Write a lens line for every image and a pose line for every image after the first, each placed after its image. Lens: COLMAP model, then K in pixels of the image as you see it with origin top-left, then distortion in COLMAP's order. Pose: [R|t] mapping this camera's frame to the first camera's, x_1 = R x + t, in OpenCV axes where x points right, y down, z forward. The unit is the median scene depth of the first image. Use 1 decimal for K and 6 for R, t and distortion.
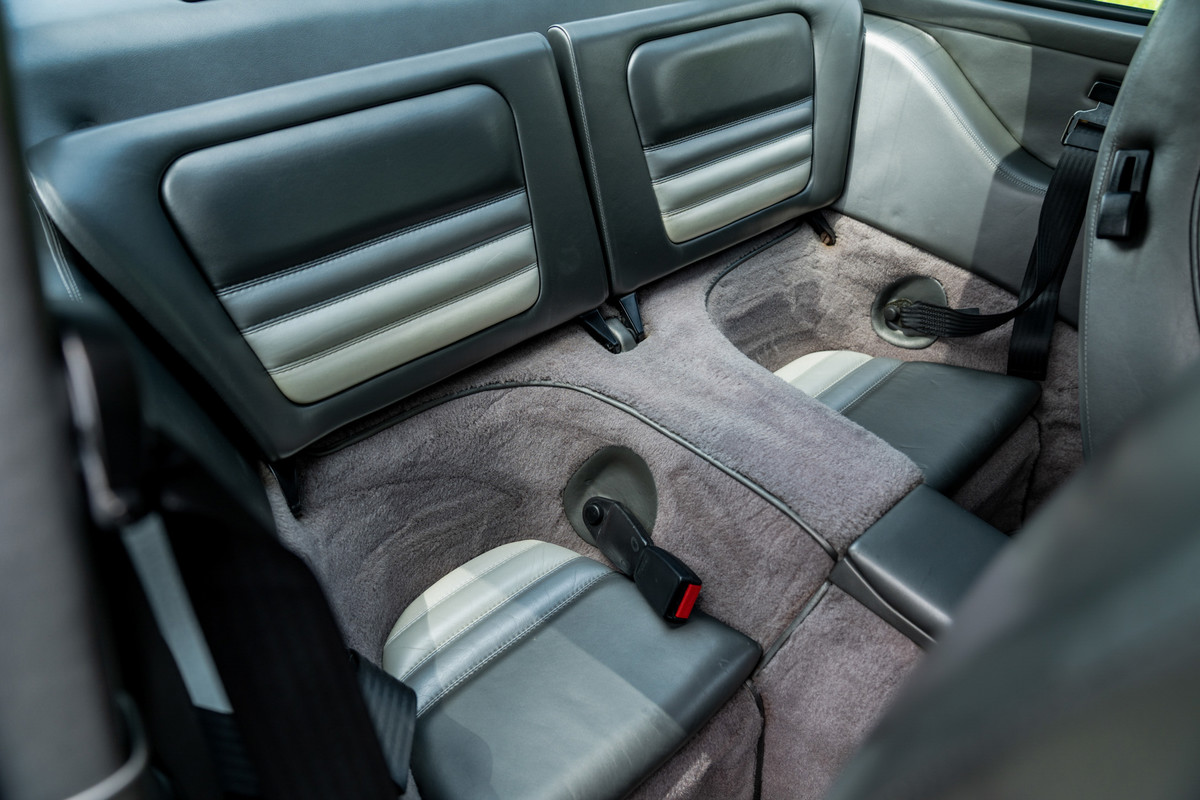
lens RADIAL K [[815.6, 0, 663.5], [0, 815.6, 348.4], [0, 0, 1]] dist [0.000449, 0.000482]
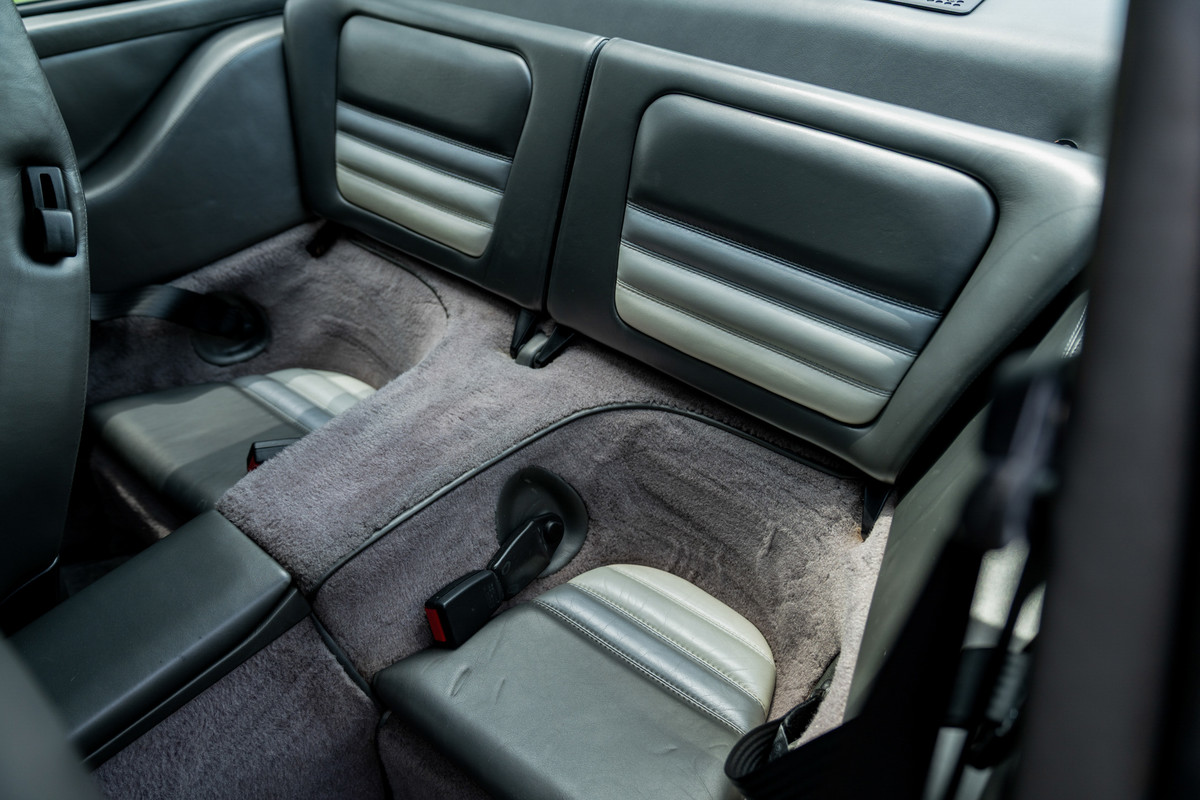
lens RADIAL K [[844.5, 0, 603.7], [0, 844.5, 390.4], [0, 0, 1]] dist [-0.010944, 0.000139]
pose [[0.113183, 0.561763, -0.819519, 0.815042], [-0.587520, 0.703005, 0.400754, -0.439266], [0.801255, 0.436126, 0.409615, 0.677808]]
